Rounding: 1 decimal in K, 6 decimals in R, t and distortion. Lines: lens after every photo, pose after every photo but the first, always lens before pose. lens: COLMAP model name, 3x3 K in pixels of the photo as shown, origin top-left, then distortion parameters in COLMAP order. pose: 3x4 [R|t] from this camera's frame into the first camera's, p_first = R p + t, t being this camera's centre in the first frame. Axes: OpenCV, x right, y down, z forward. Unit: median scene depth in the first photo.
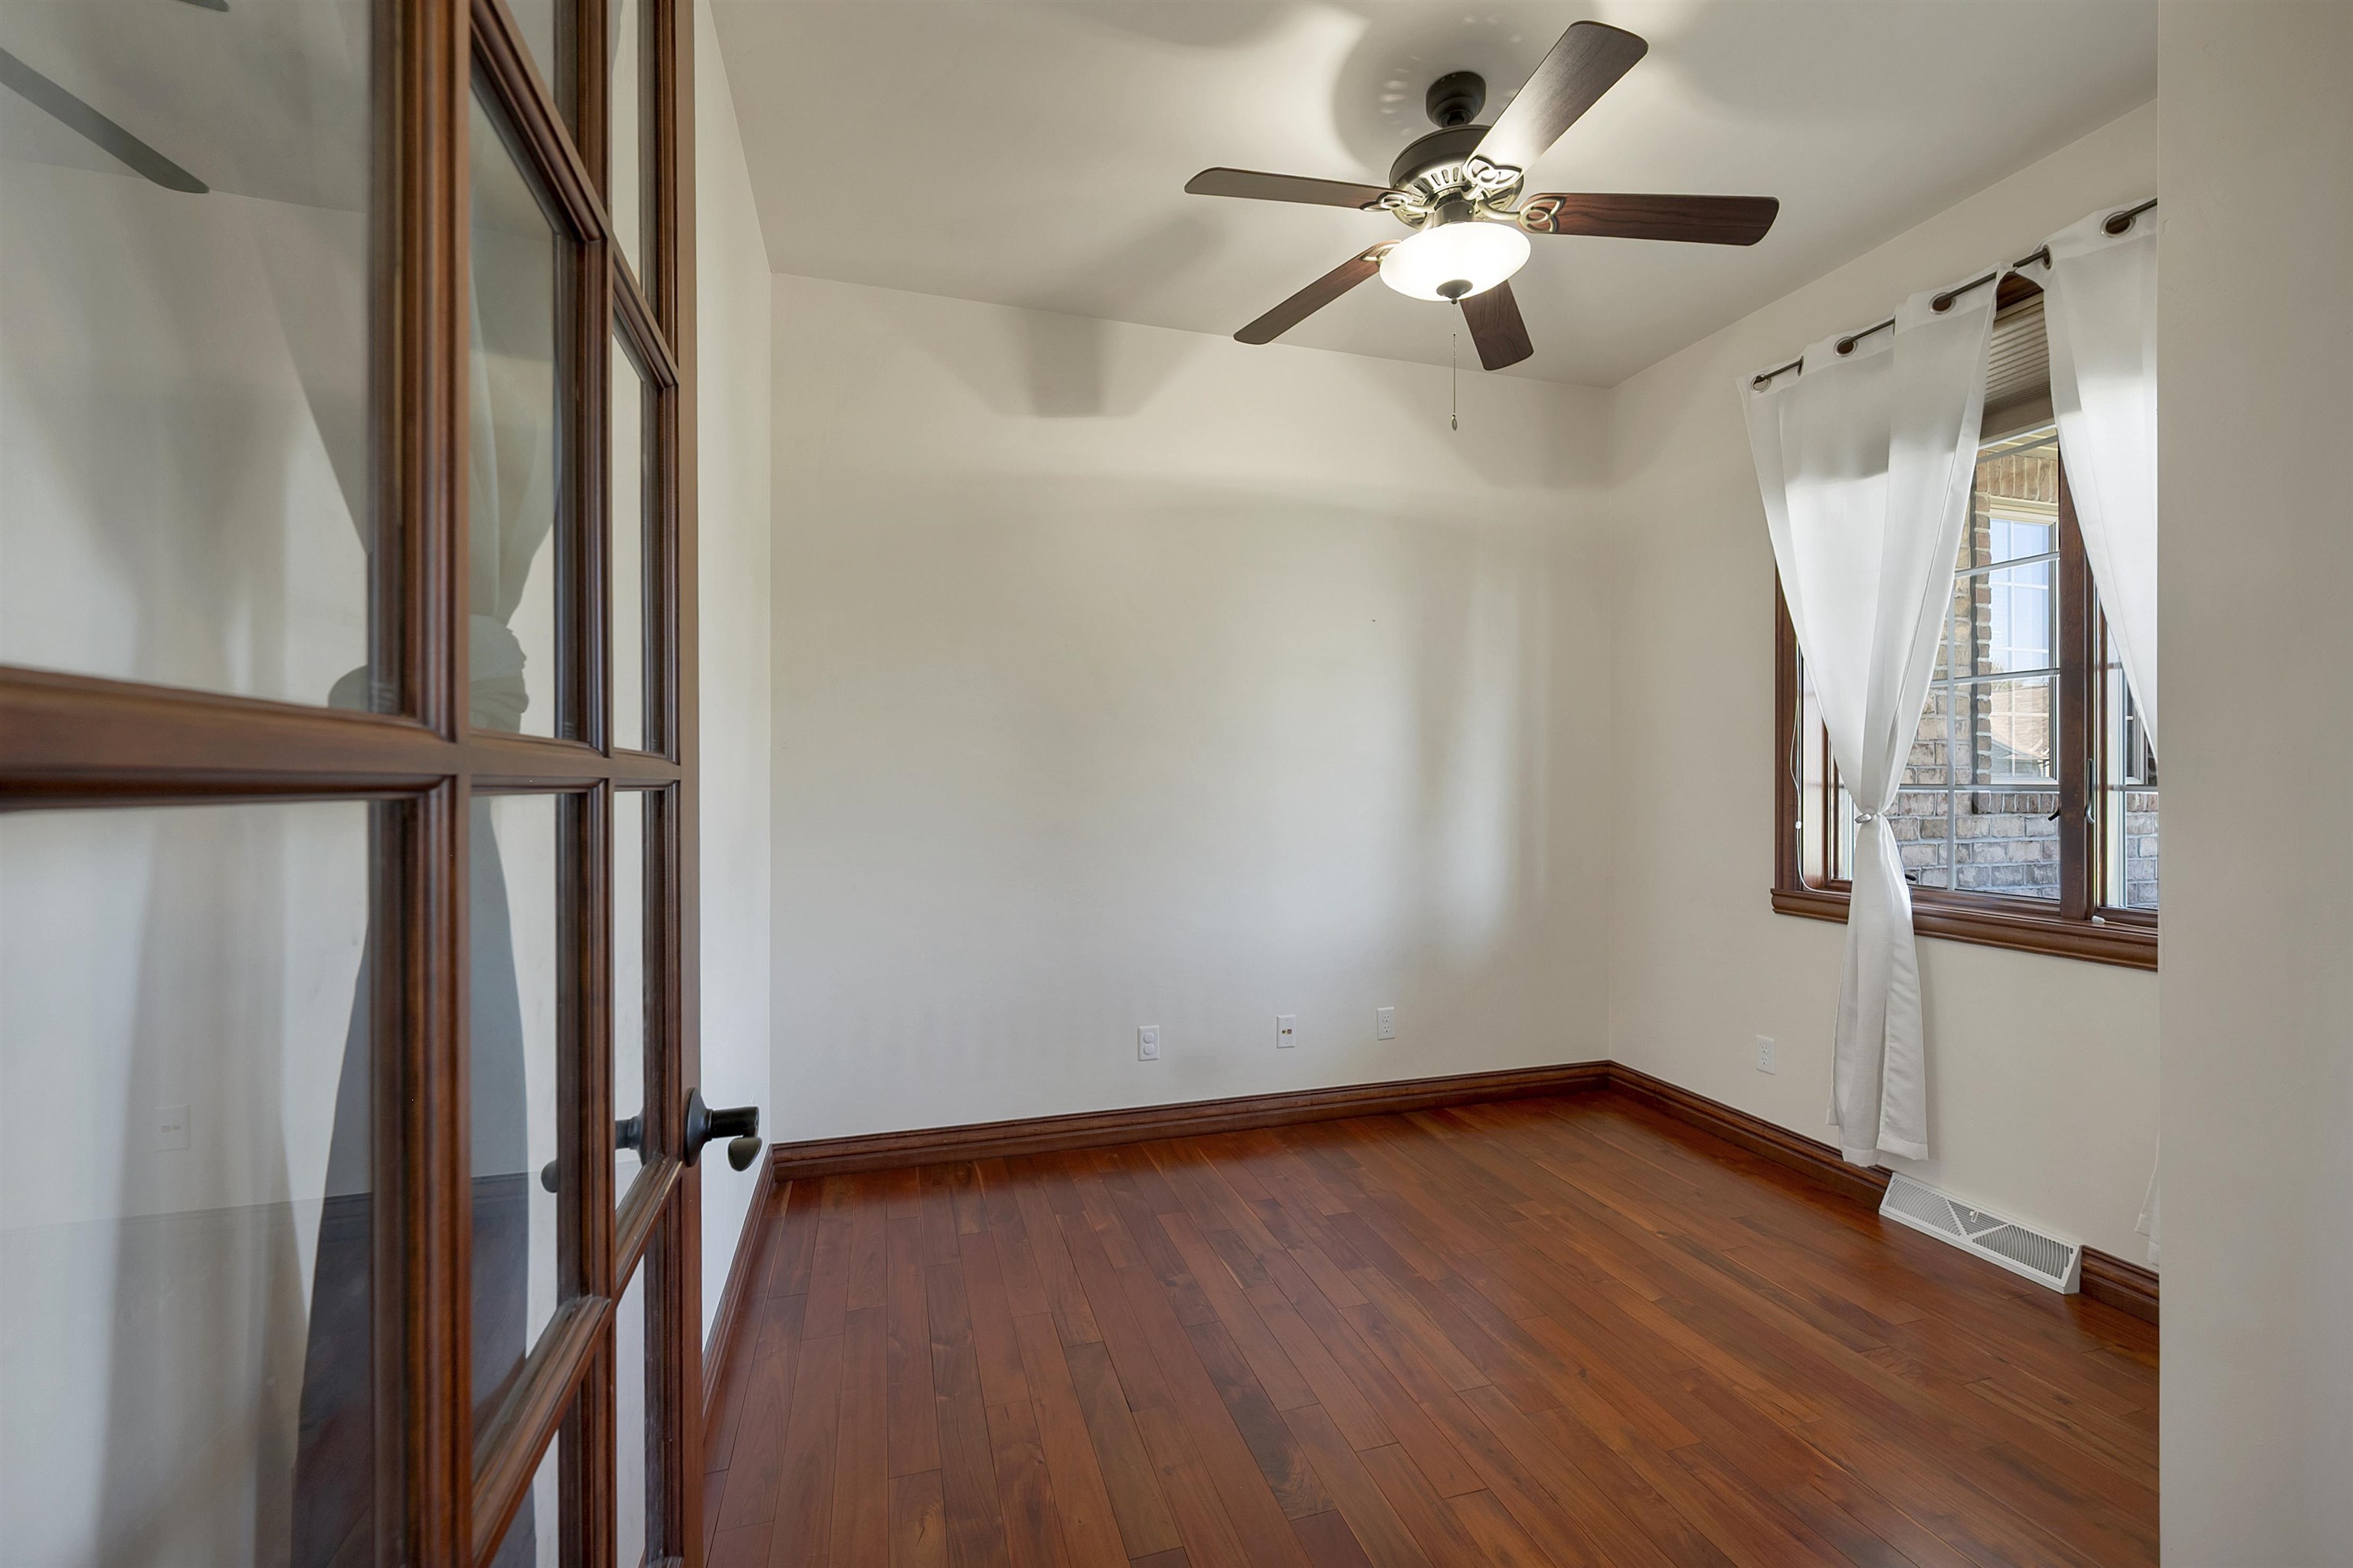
lens RADIAL K [[950.6, 0, 1178.7], [0, 950.6, 780.4], [0, 0, 1]] dist [-0.001926, 0.000634]
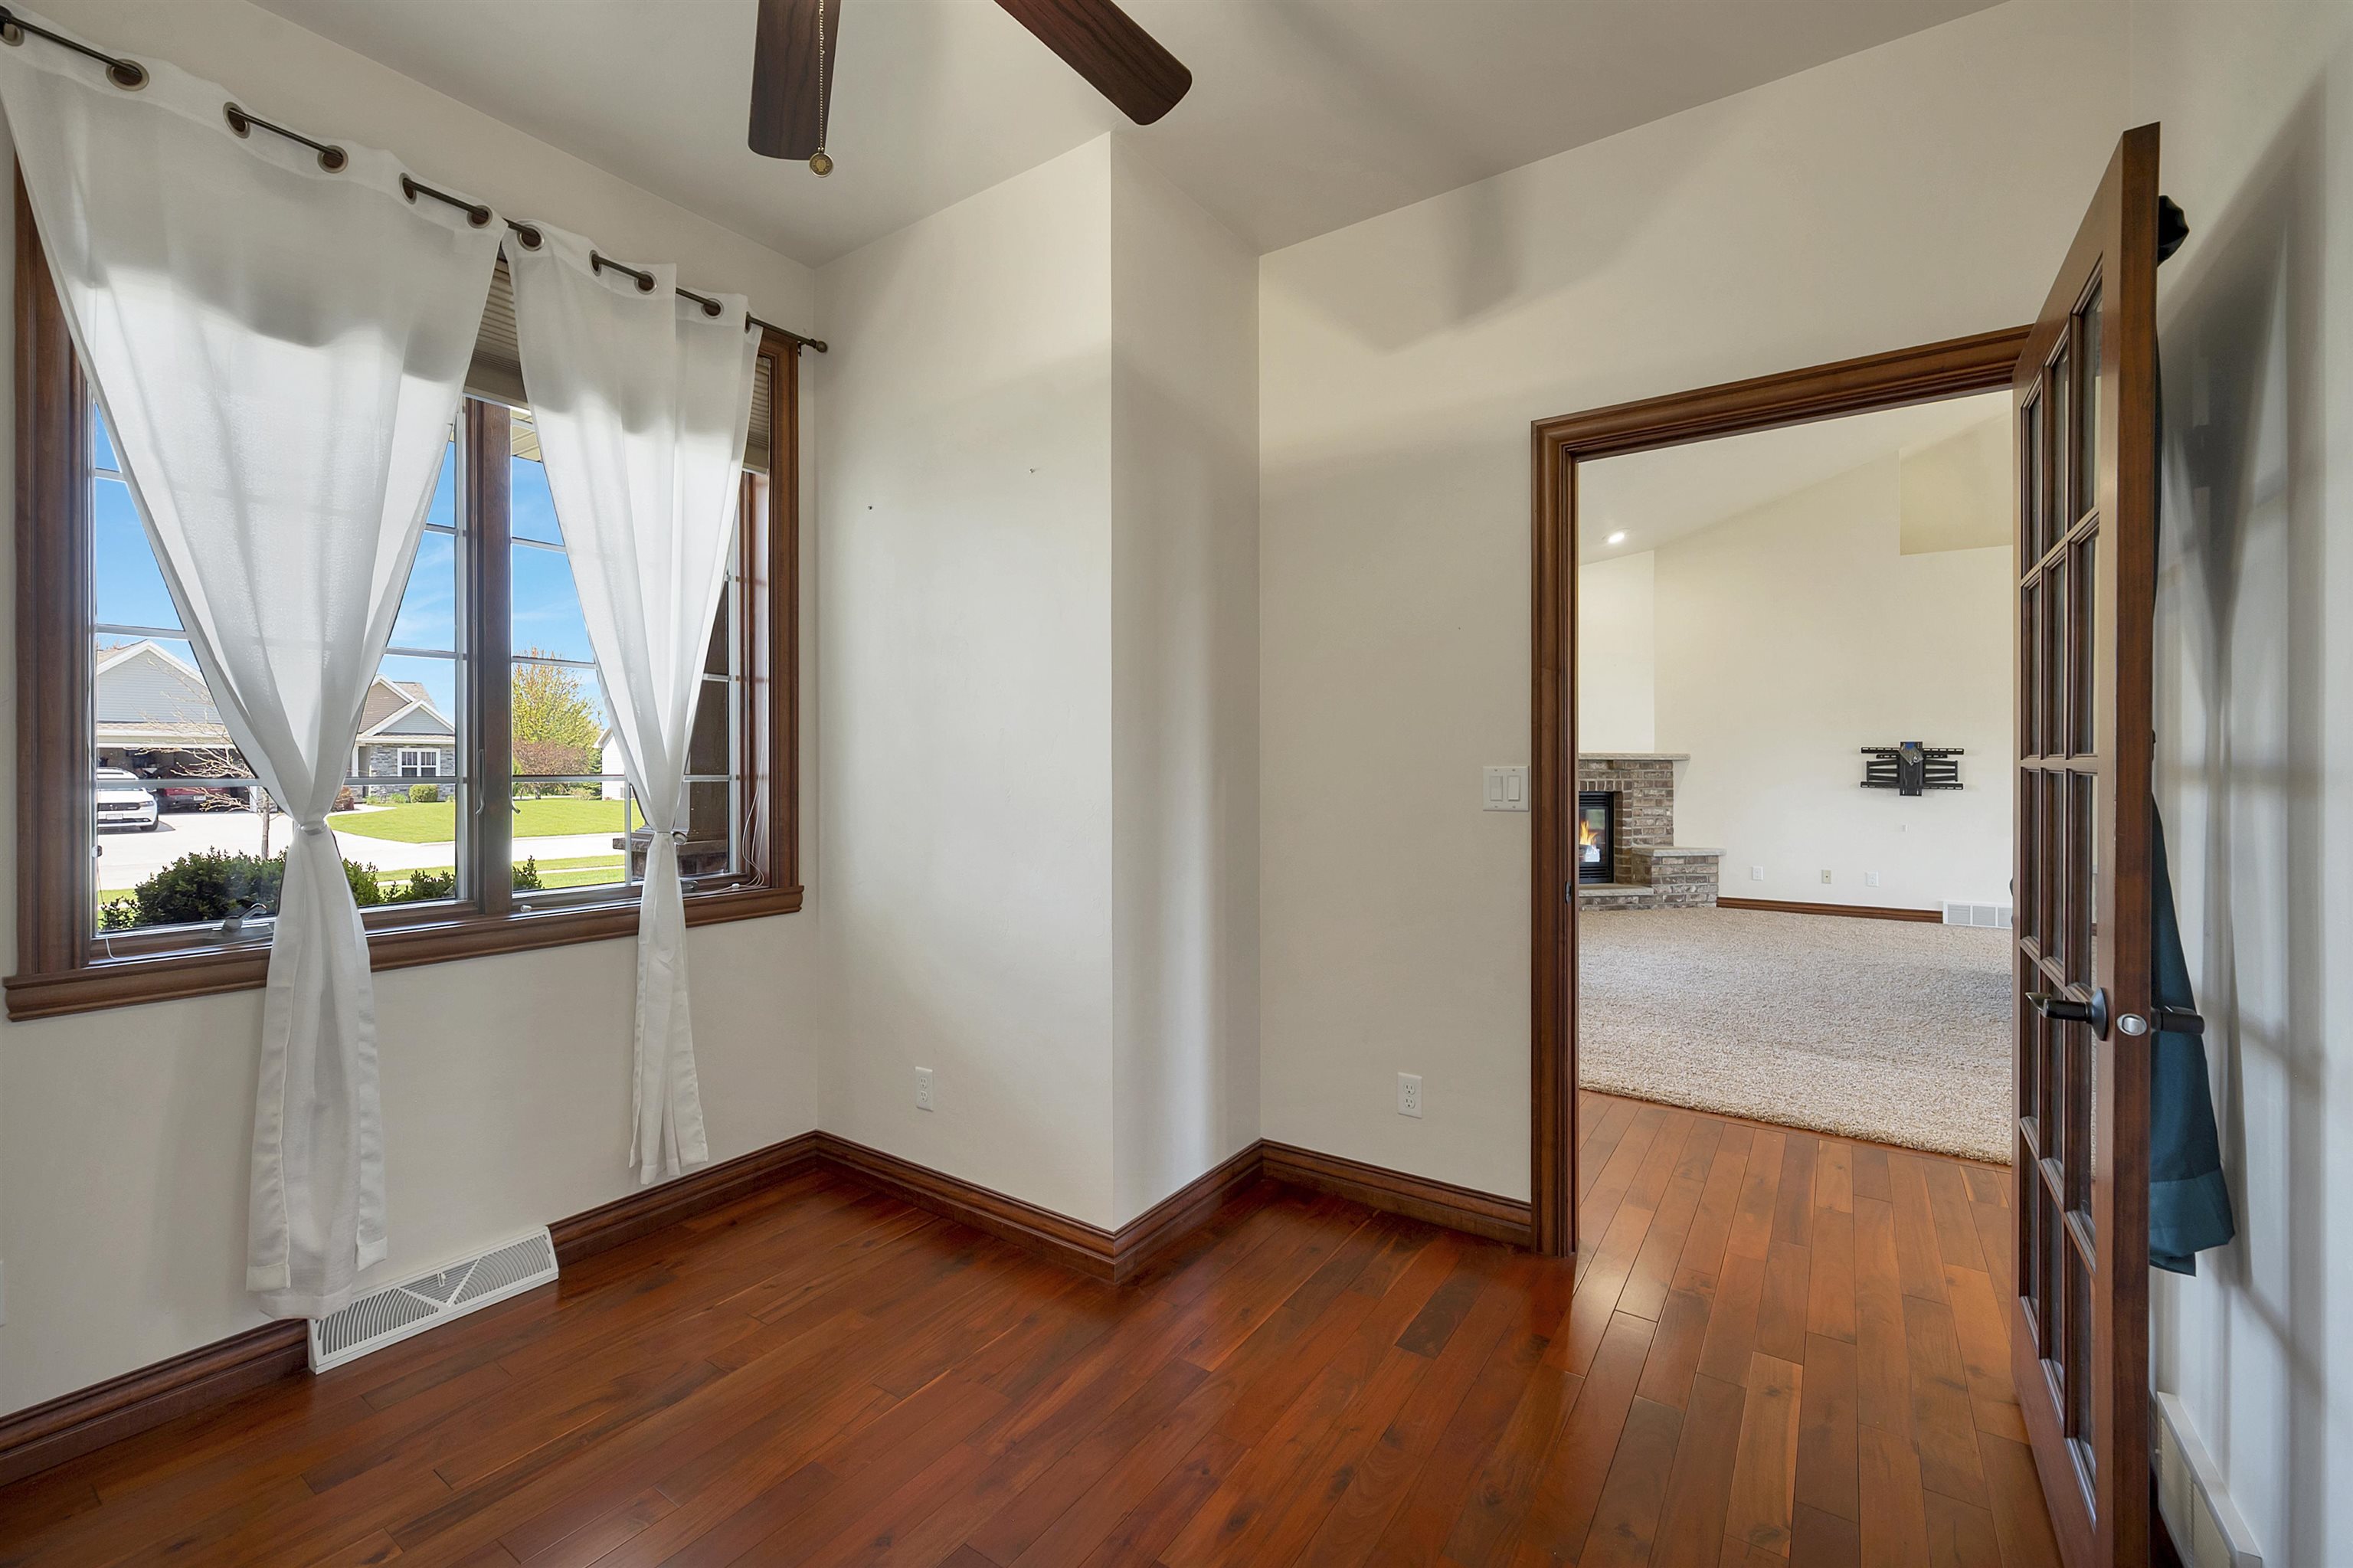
lens RADIAL K [[950.6, 0, 1178.7], [0, 950.6, 780.4], [0, 0, 1]] dist [-0.001926, 0.000634]
pose [[-0.605507, 0.000475, 0.795840, -0.254214], [0.008667, 0.999944, 0.005997, 0.008327], [-0.795793, 0.010529, -0.605477, 0.994157]]
